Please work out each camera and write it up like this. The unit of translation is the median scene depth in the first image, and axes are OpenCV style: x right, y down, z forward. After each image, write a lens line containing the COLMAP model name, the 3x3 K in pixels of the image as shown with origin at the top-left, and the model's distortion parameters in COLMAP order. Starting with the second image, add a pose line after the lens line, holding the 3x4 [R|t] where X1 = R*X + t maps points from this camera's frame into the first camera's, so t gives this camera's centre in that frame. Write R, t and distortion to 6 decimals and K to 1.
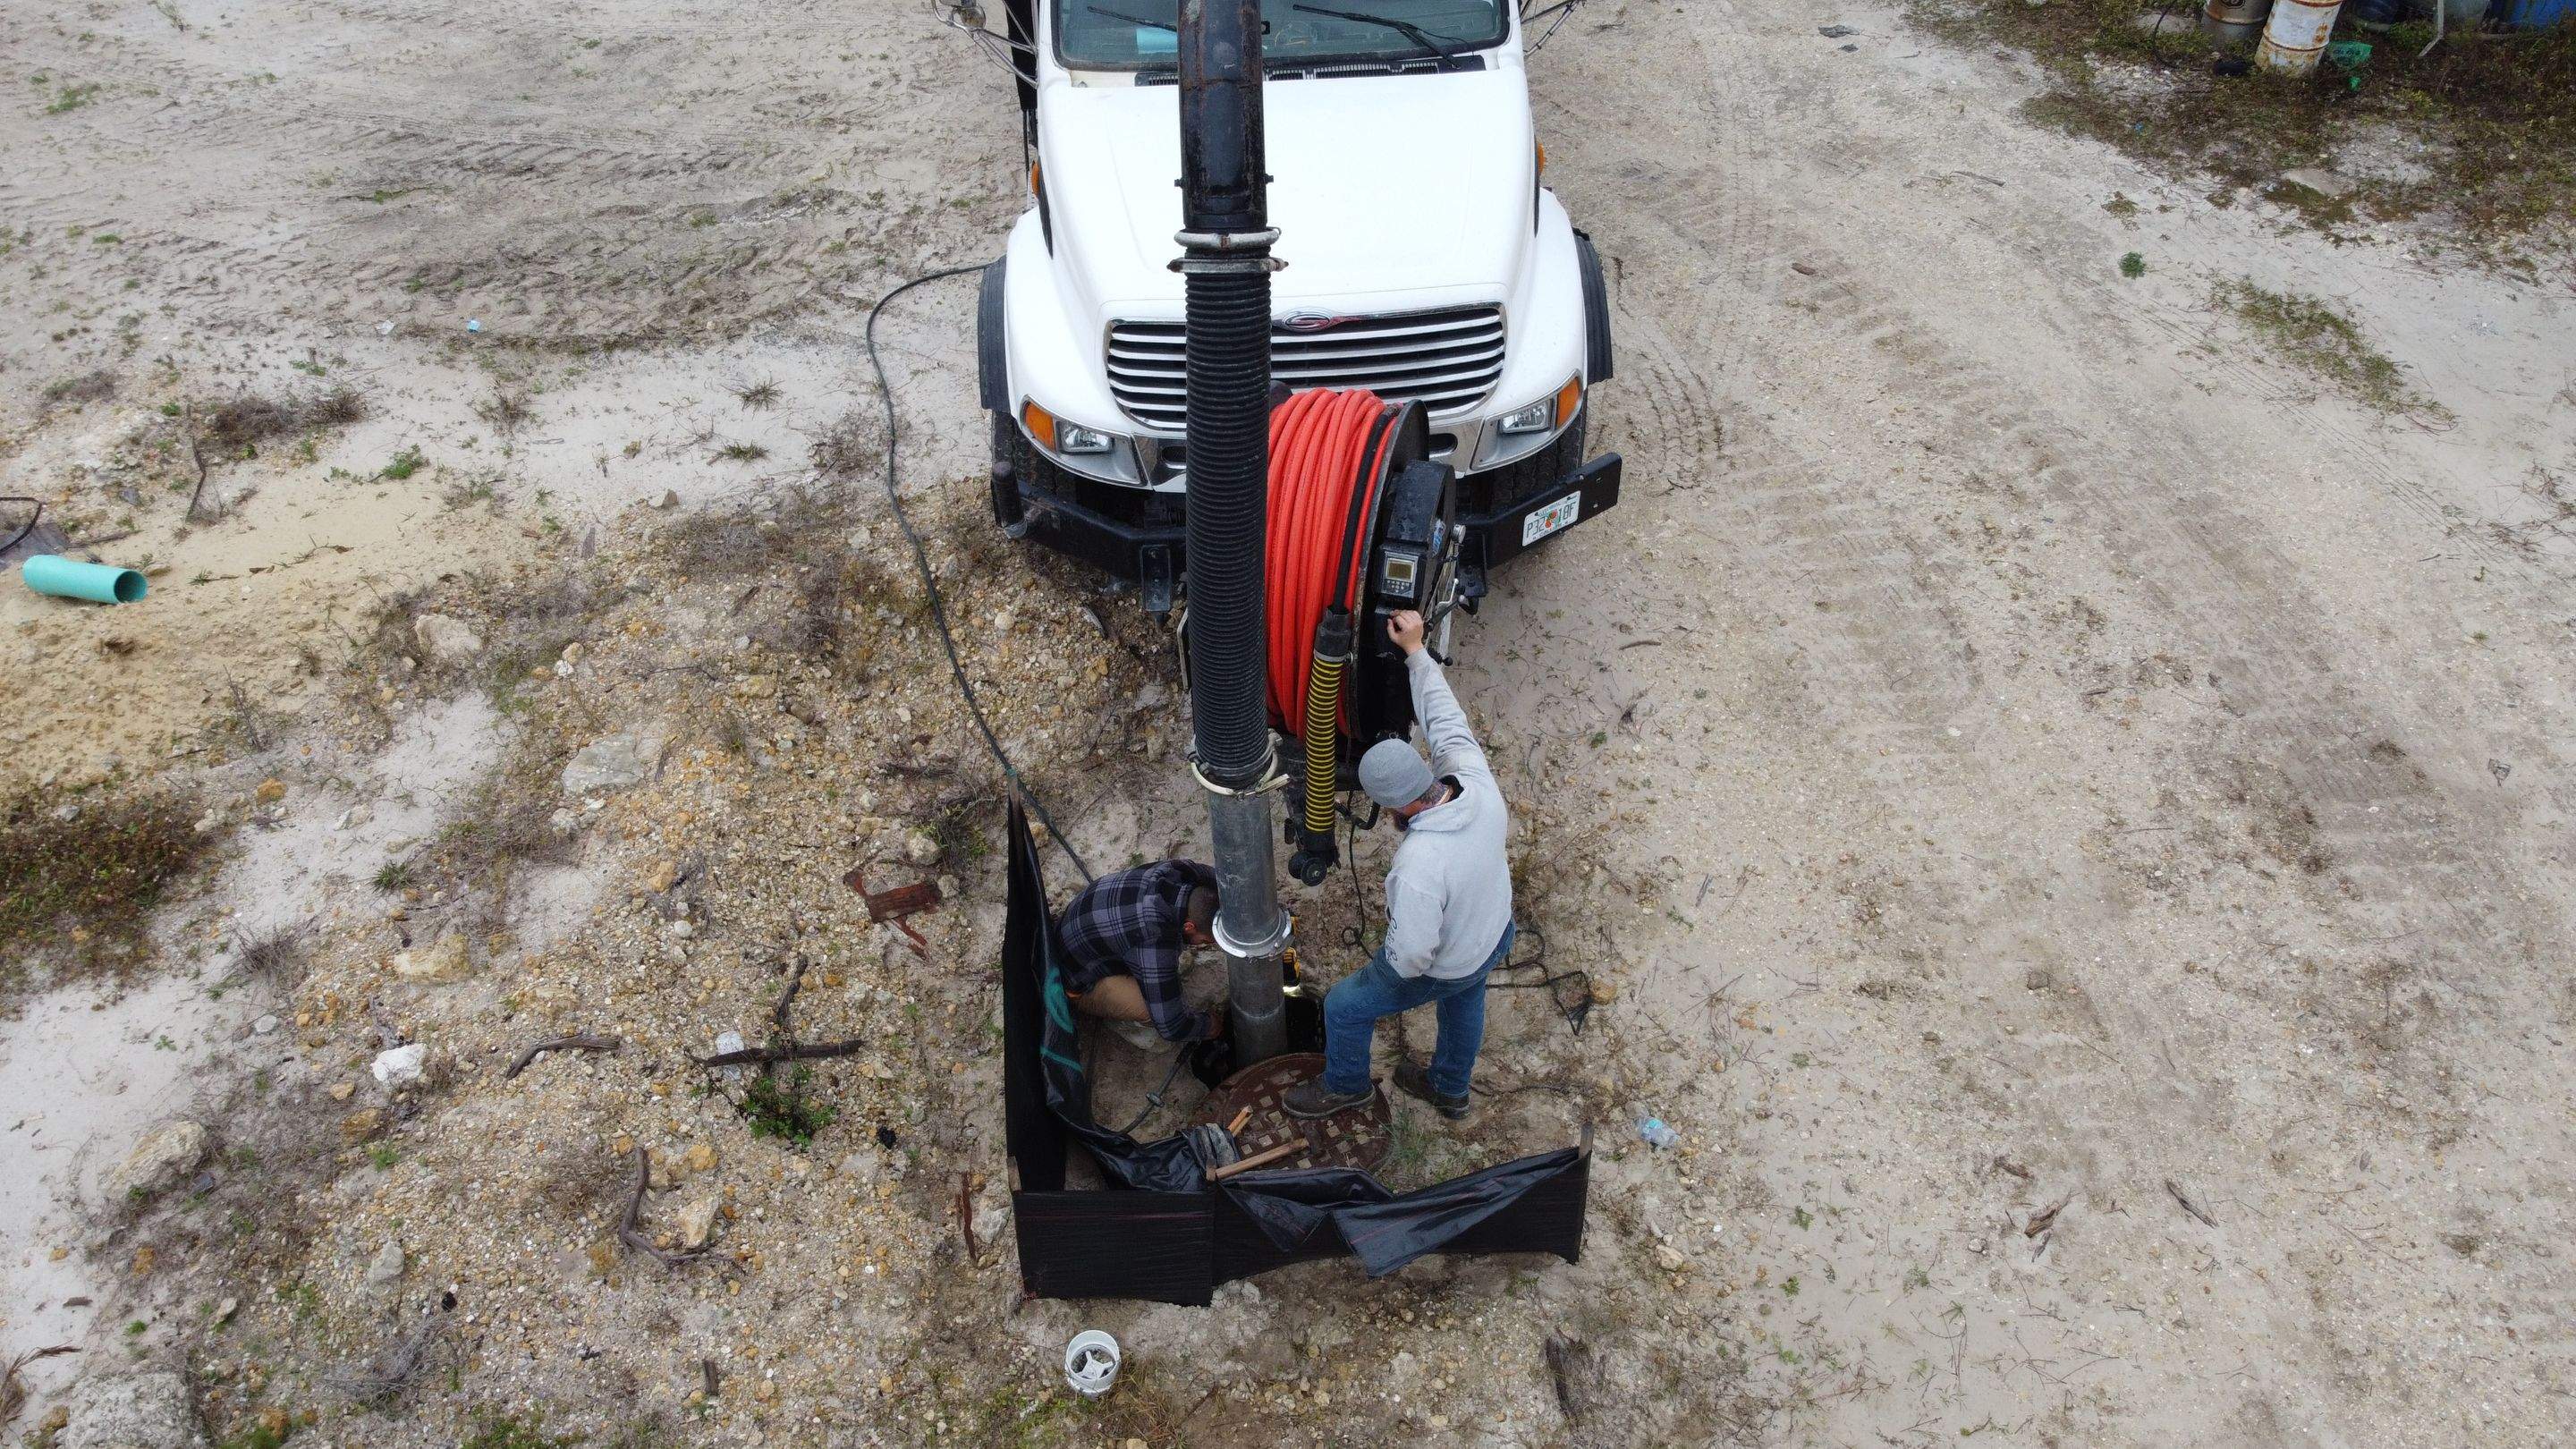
lens RADIAL K [[1956.7, 0, 1277.8], [0, 1956.7, 704.8], [0, 0, 1]] dist [-0.001940, -0.001970]
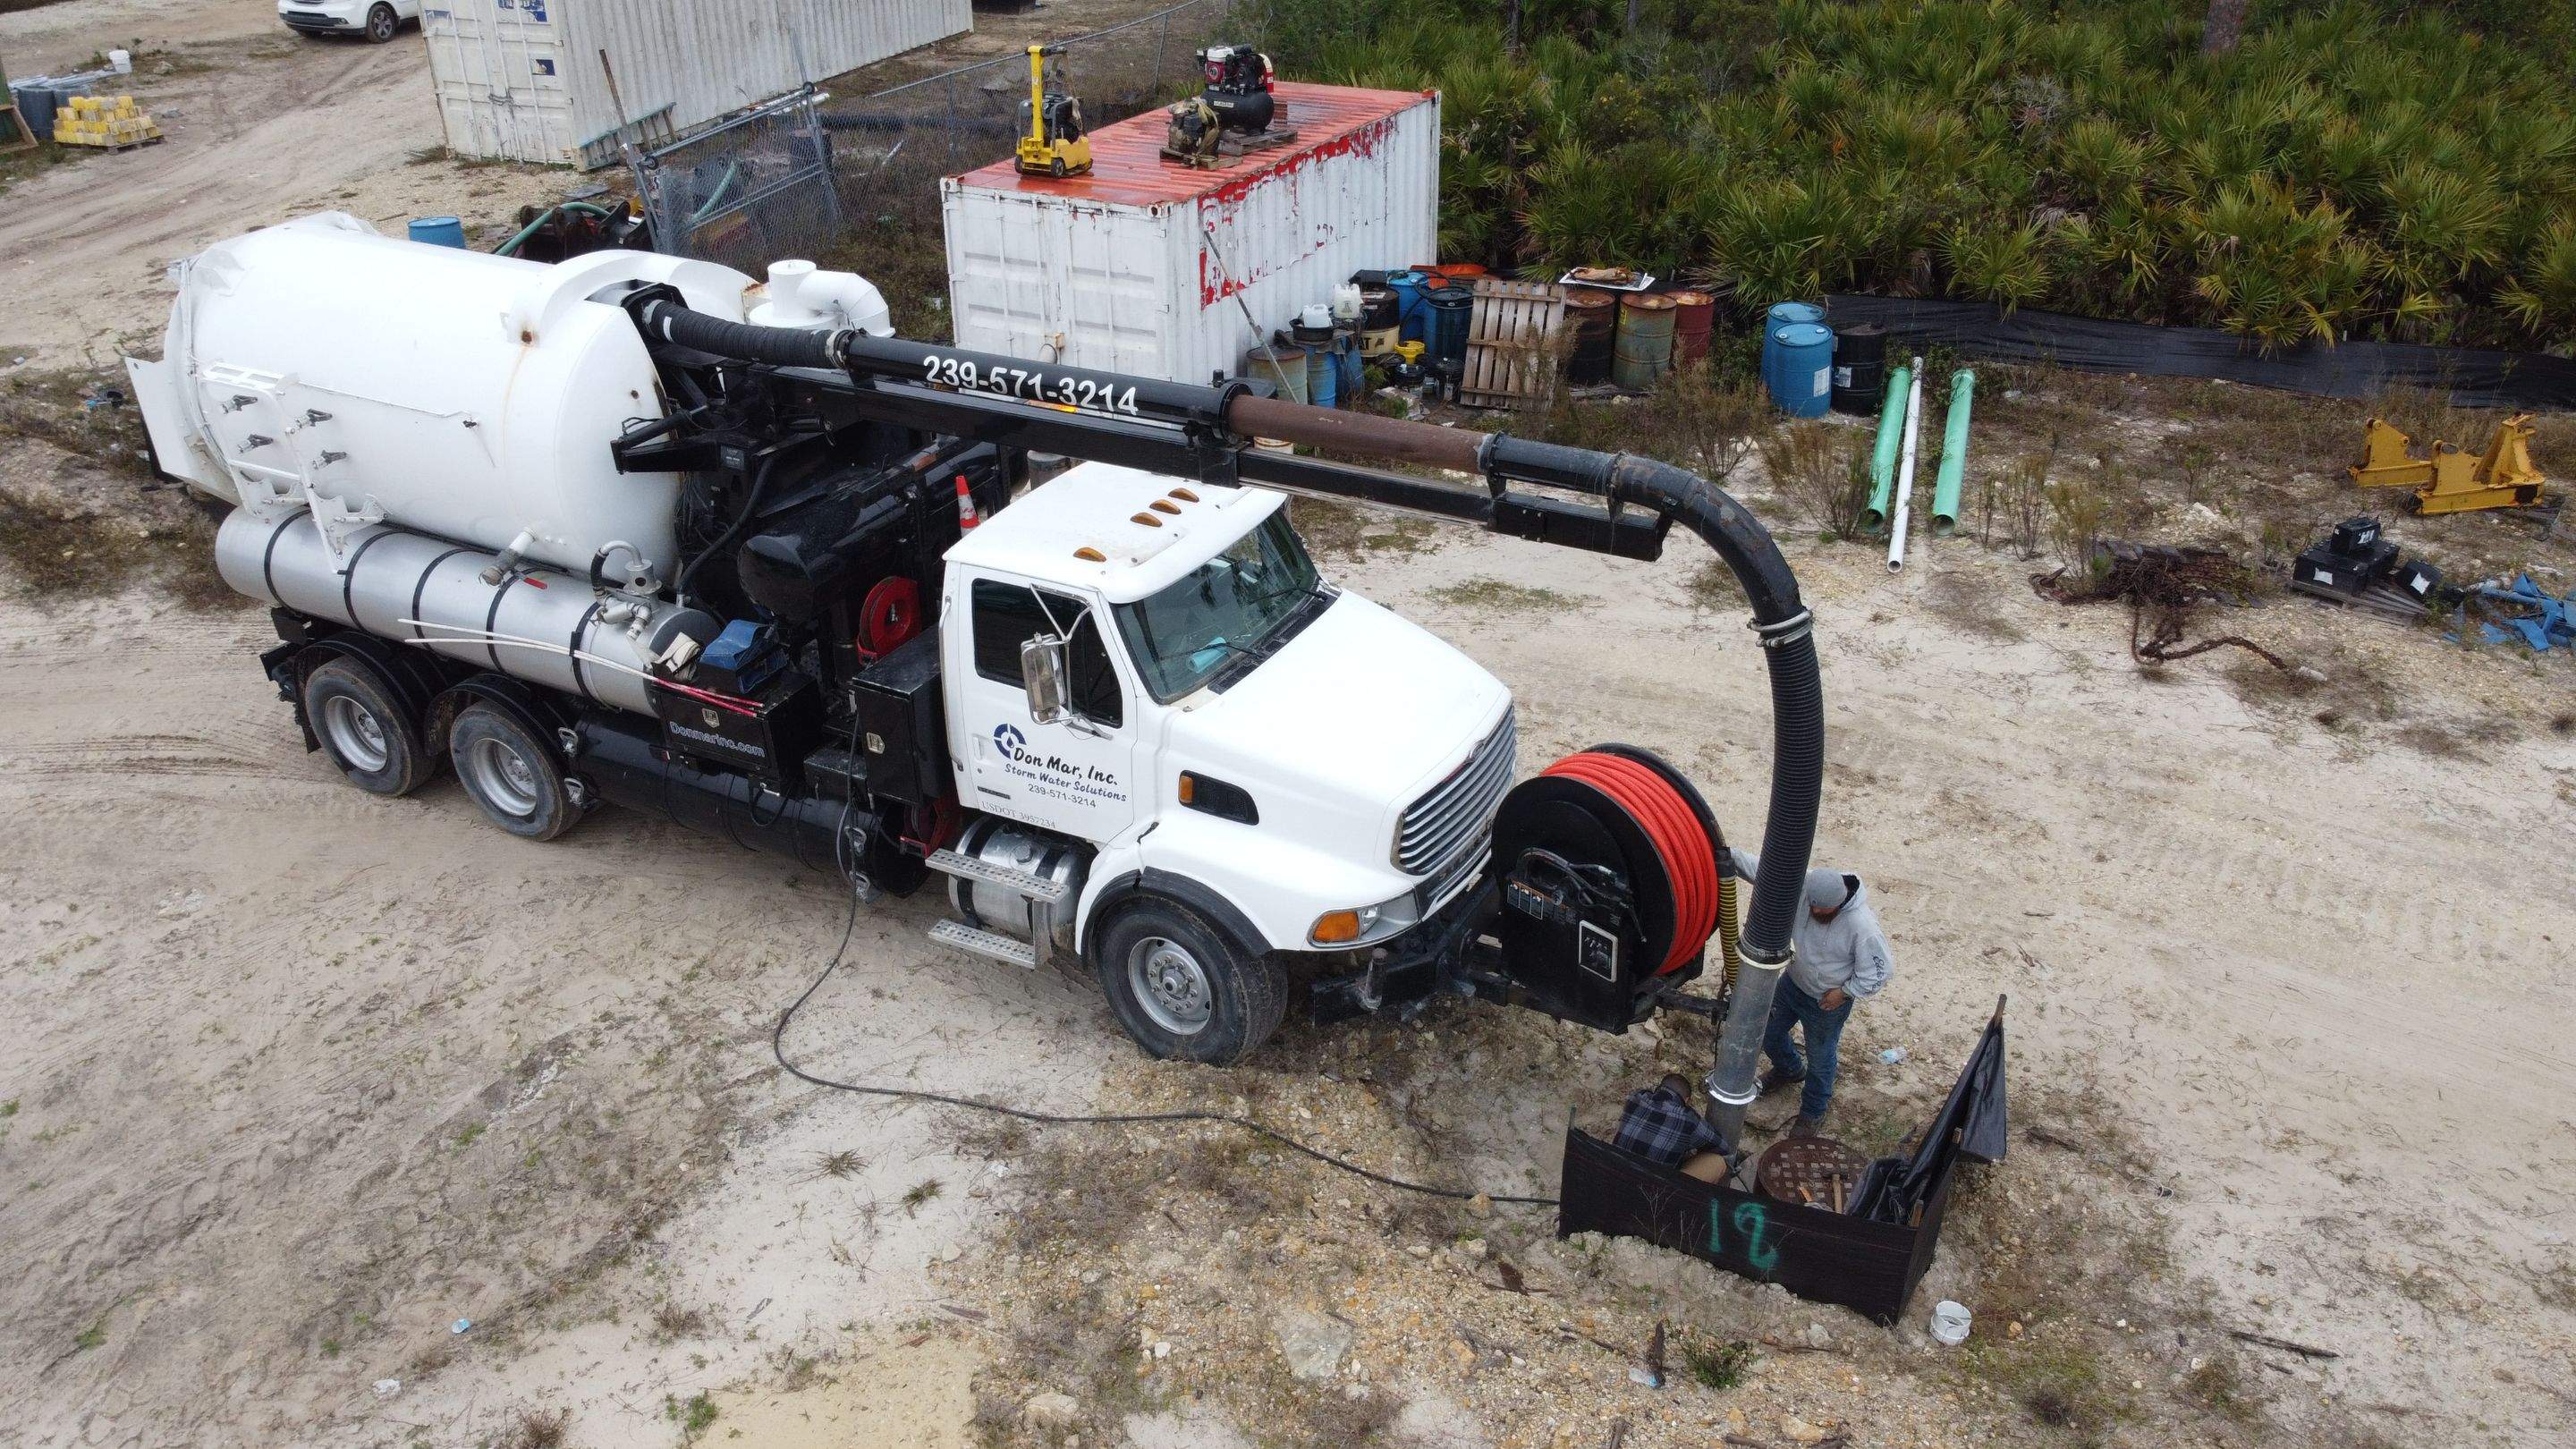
lens RADIAL K [[1956.7, 0, 1285.5], [0, 1956.7, 705.5], [0, 0, 1]] dist [-0.001940, -0.001970]
pose [[0.527995, -0.384707, 0.757114, -0.981153], [0.580203, 0.814420, 0.009204, -0.270652], [-0.620150, 0.434420, 0.653218, 0.089589]]
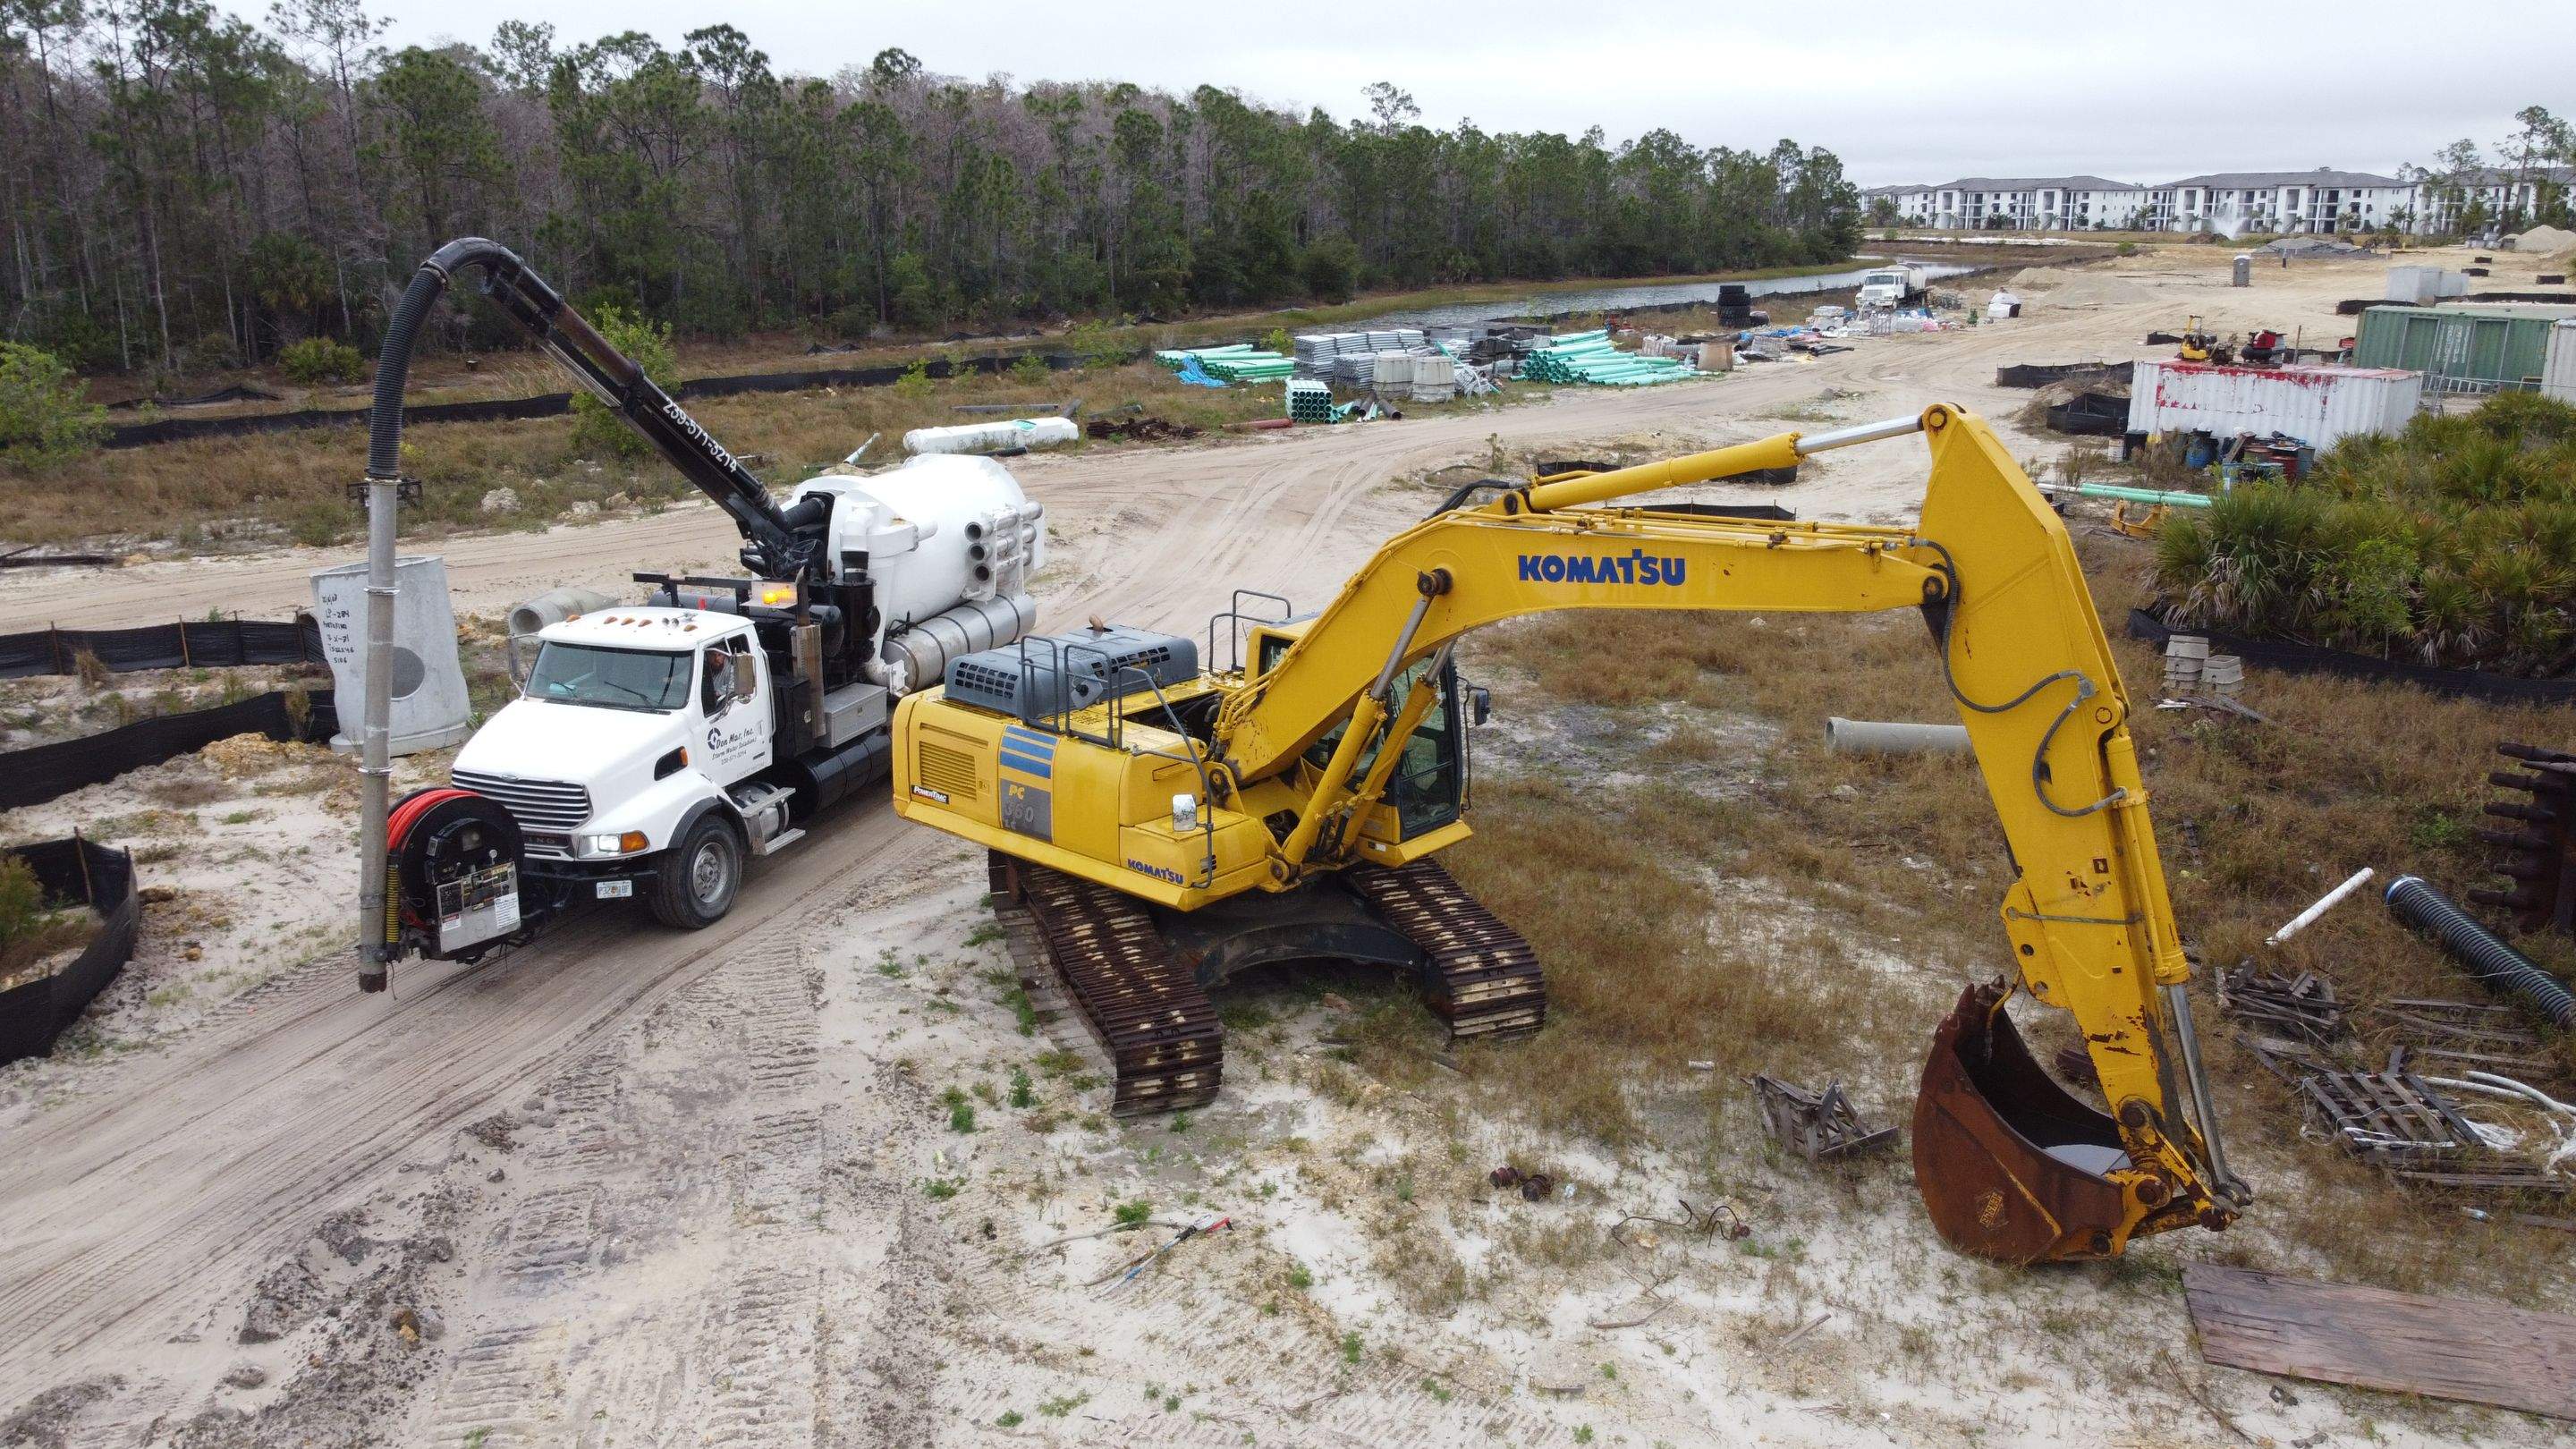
lens RADIAL K [[1956.7, 0, 1281.2], [0, 1956.7, 710.8], [0, 0, 1]] dist [-0.001940, -0.001970]
pose [[0.638707, 0.212897, -0.739411, 3.615191], [-0.533693, 0.814809, -0.226402, 2.821628], [0.554278, 0.539223, 0.634046, -3.333710]]
